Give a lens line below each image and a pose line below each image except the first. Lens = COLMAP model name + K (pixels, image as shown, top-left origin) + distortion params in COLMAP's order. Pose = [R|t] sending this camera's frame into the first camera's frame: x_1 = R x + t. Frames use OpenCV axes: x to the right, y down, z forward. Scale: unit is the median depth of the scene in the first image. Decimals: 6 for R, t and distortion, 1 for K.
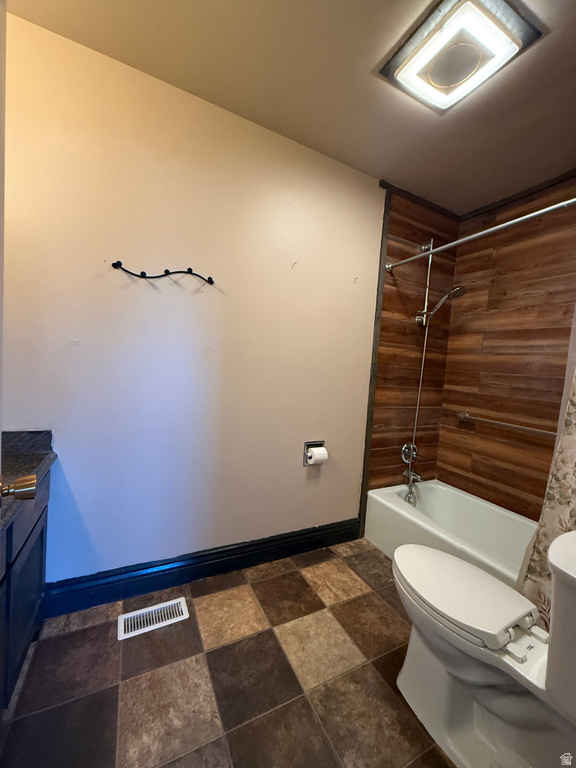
lens RADIAL K [[306.4, 0, 288.3], [0, 306.4, 383.6], [0, 0, 1]] dist [0.001209, -0.000413]
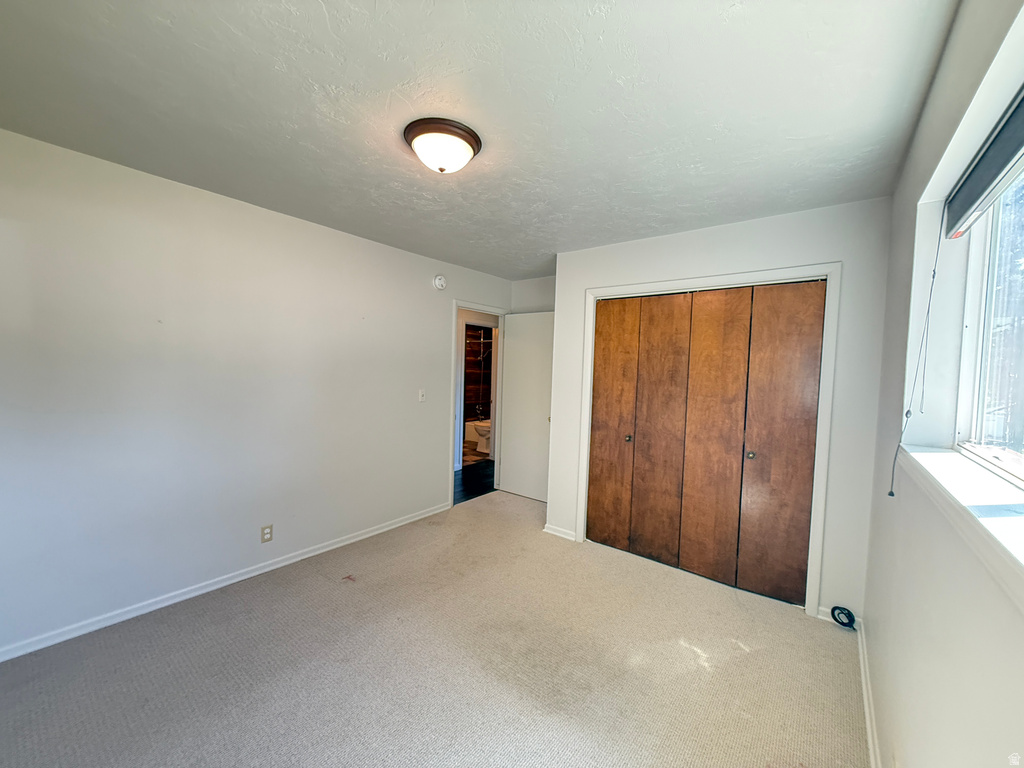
lens RADIAL K [[408.5, 0, 509.7], [0, 408.5, 379.6], [0, 0, 1]] dist [0.001209, -0.000413]
pose [[0.907971, -0.058088, 0.414988, -0.860191], [0.056922, 0.998263, 0.015190, -0.065900], [-0.415150, 0.009830, 0.909700, -2.451601]]
